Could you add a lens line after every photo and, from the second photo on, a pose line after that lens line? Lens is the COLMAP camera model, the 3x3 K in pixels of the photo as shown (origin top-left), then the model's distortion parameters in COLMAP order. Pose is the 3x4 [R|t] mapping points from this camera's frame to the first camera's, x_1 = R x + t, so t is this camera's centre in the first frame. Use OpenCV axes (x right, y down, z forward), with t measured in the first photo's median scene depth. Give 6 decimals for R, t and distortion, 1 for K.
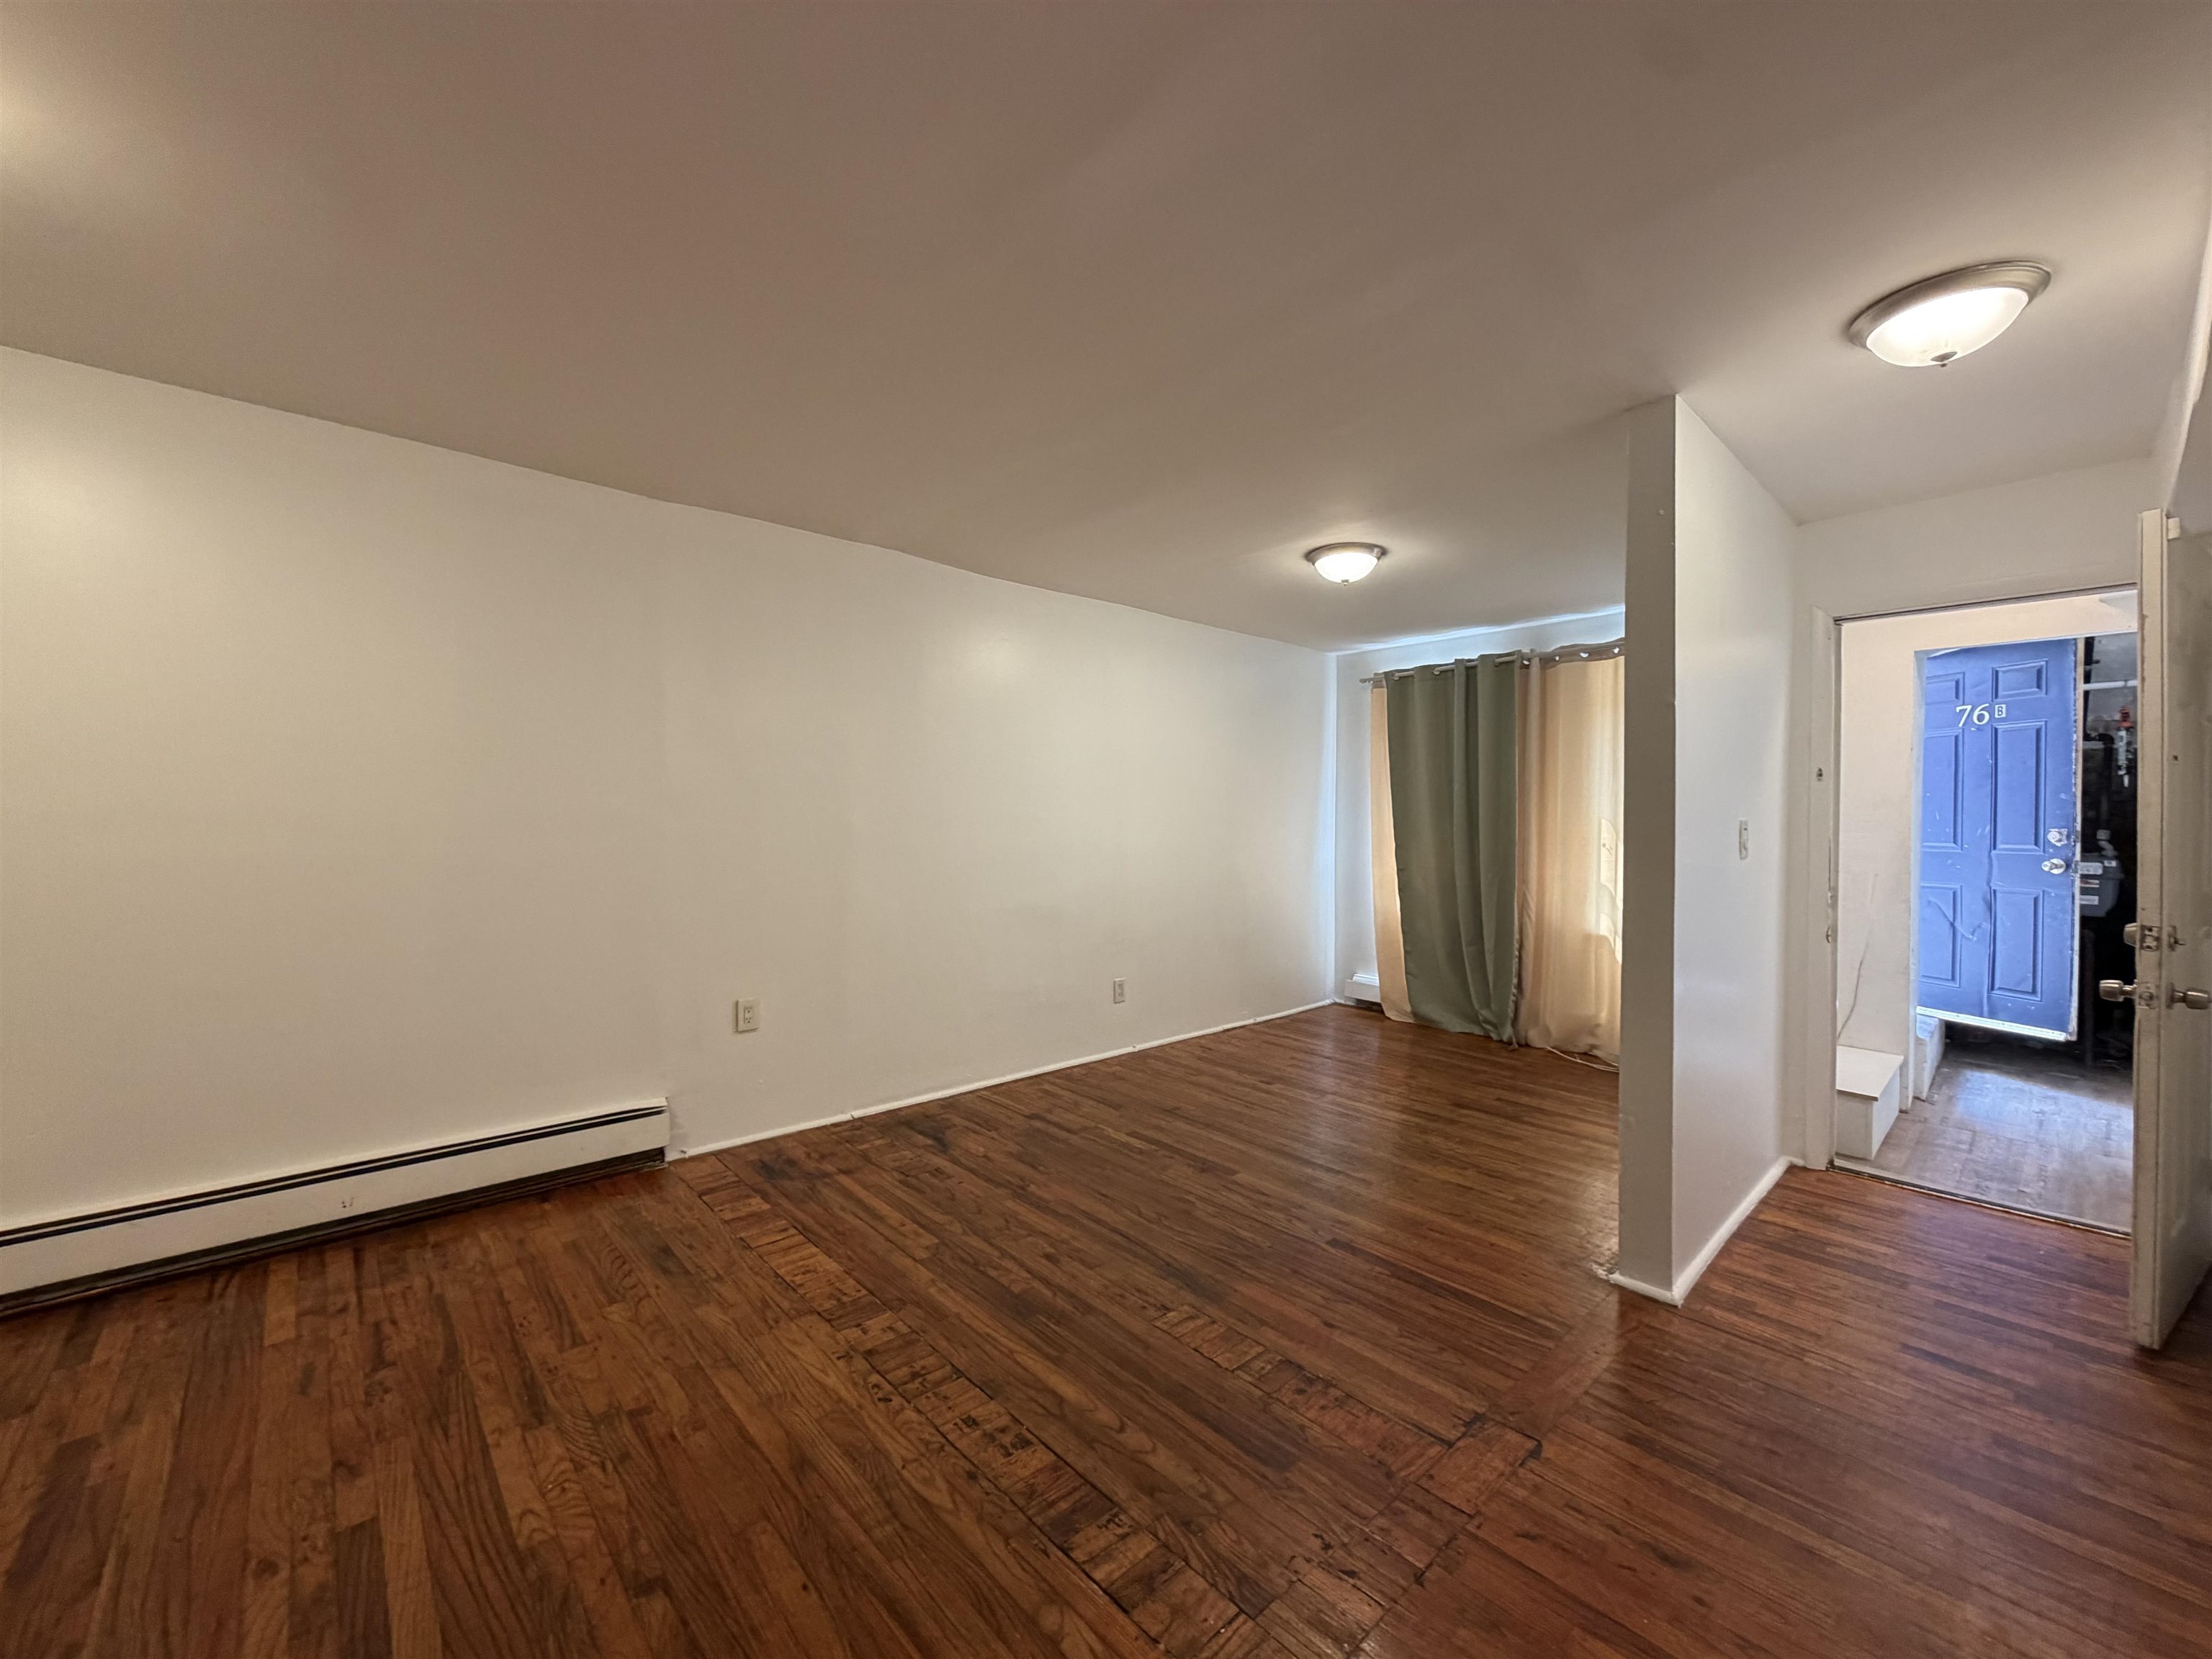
lens RADIAL K [[881.8, 0, 1107.8], [0, 881.8, 827.7], [0, 0, 1]] dist [-0.000877, 0.000064]
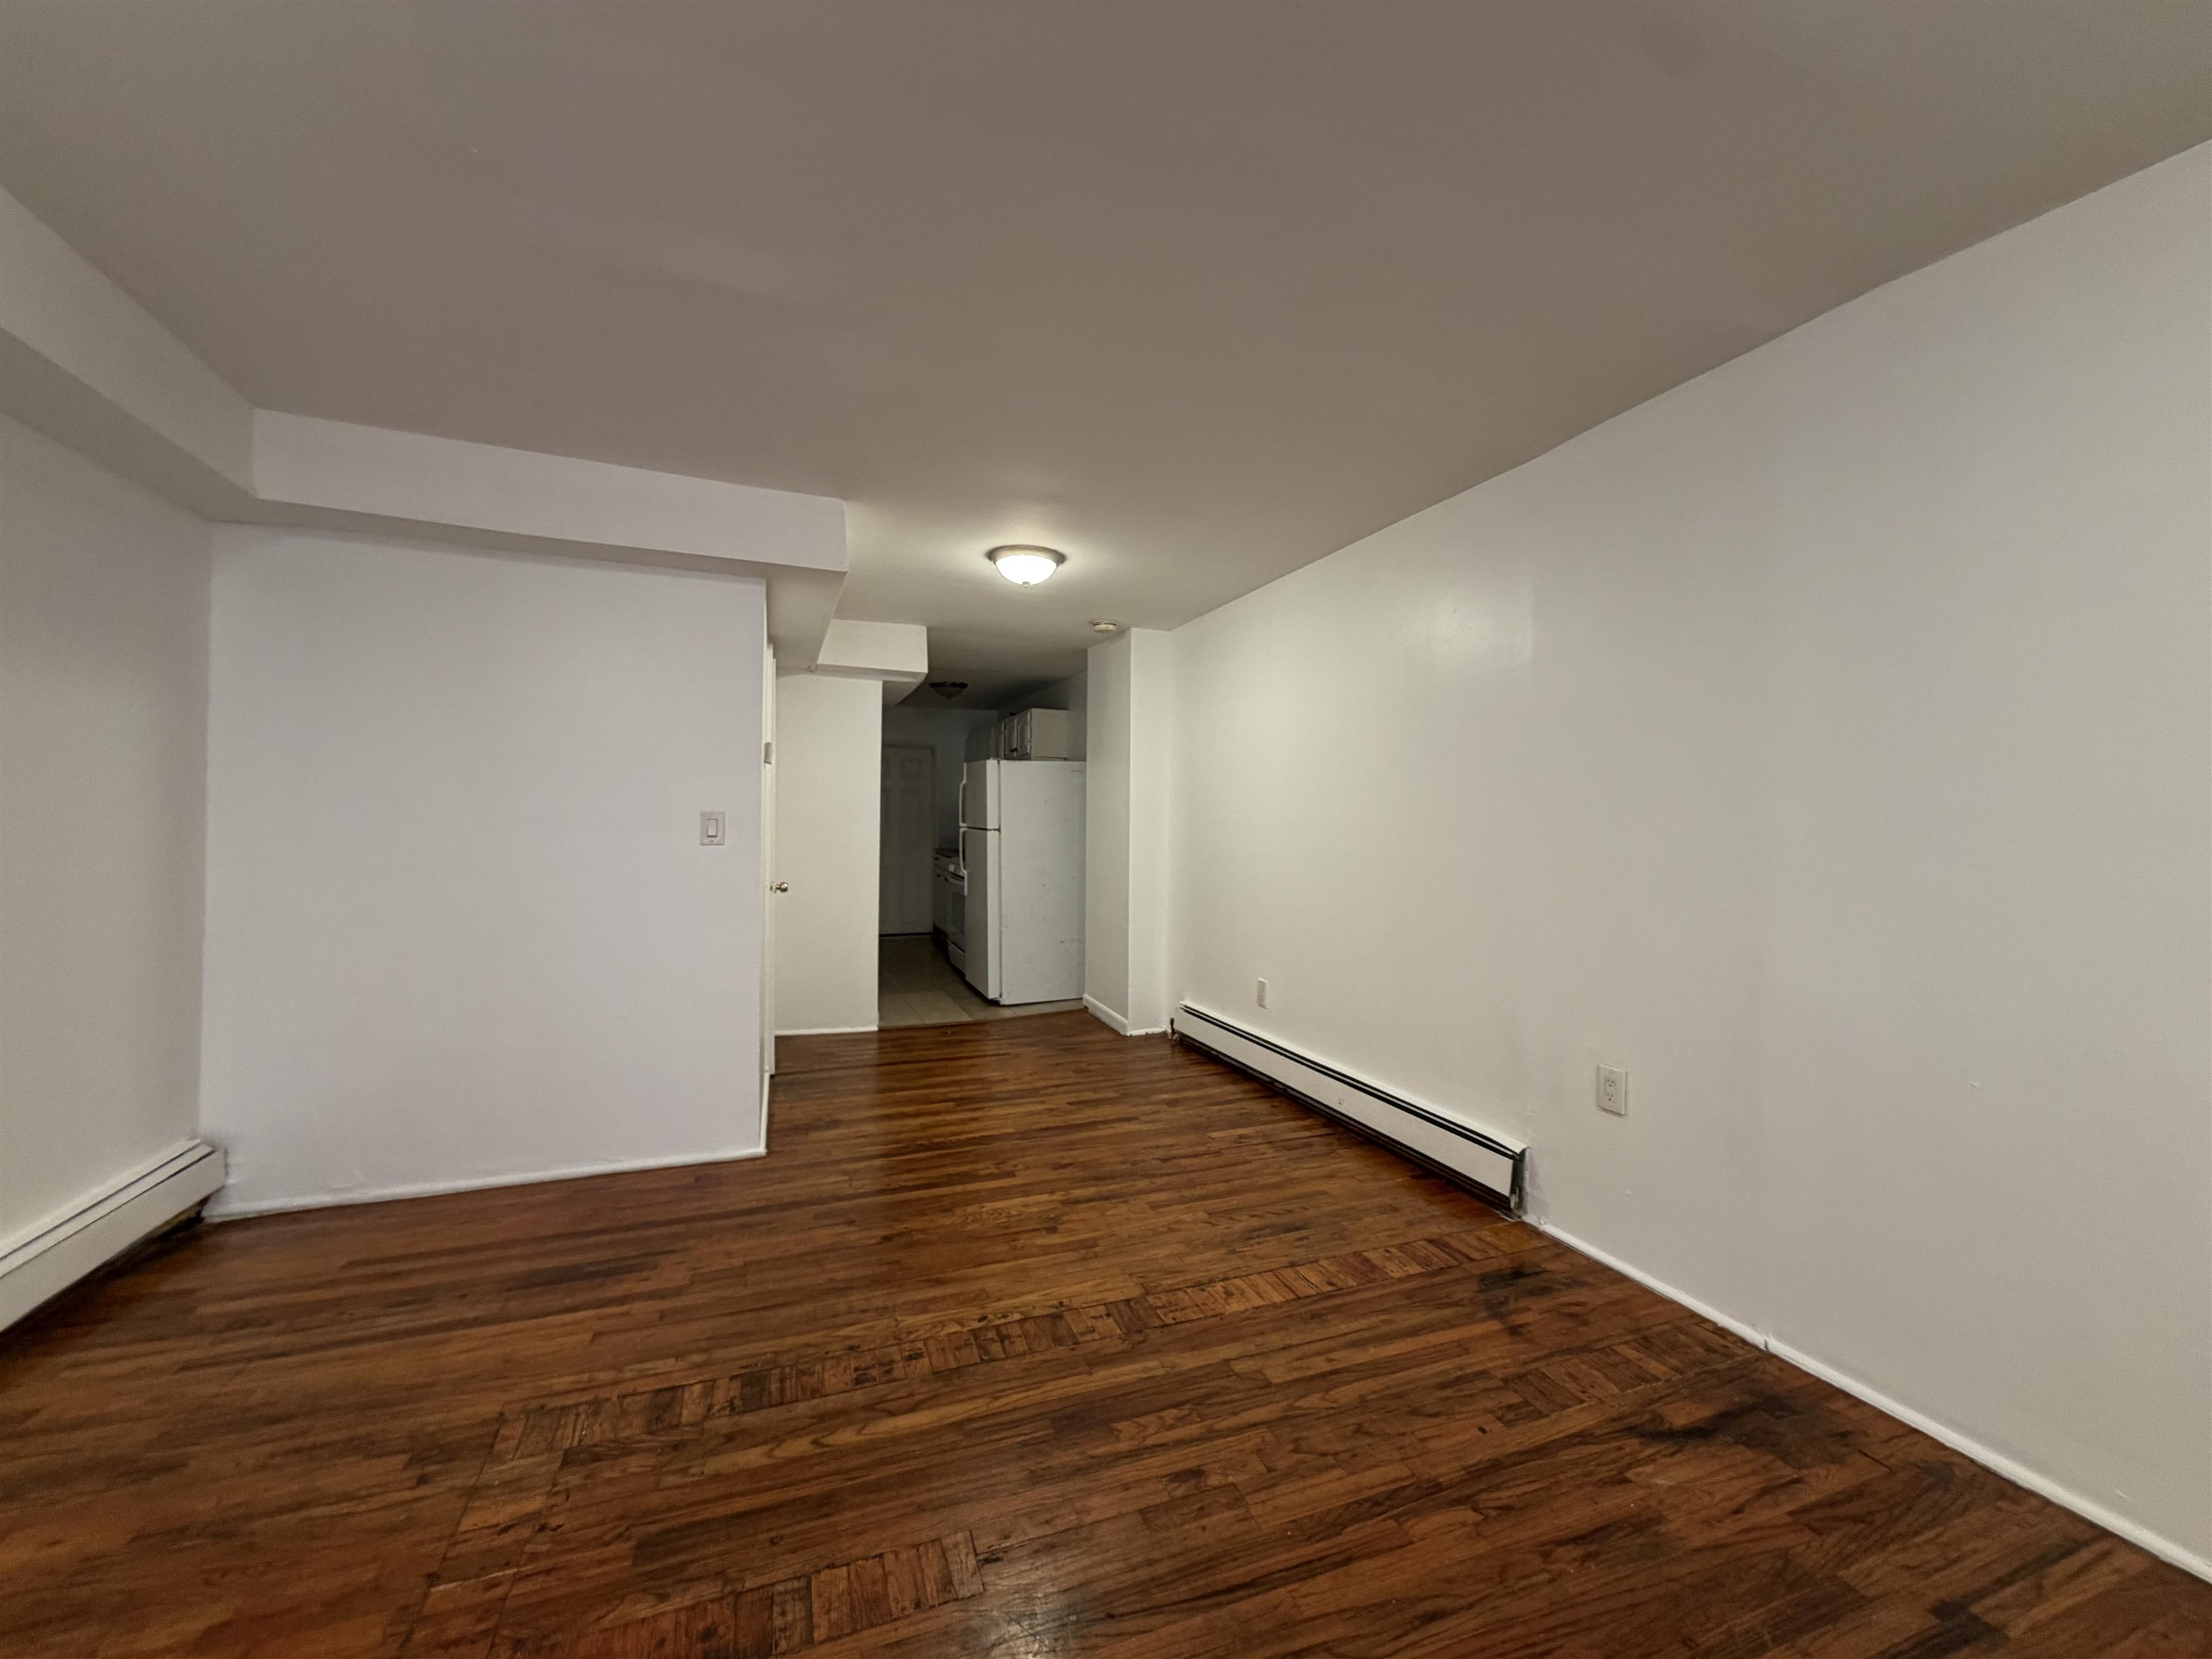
lens RADIAL K [[881.8, 0, 1107.8], [0, 881.8, 827.7], [0, 0, 1]] dist [-0.000877, 0.000064]
pose [[-0.360970, -0.010378, -0.932520, 0.595909], [-0.019253, 0.999808, -0.003674, 0.007384], [0.932379, 0.016628, -0.361100, 1.210340]]
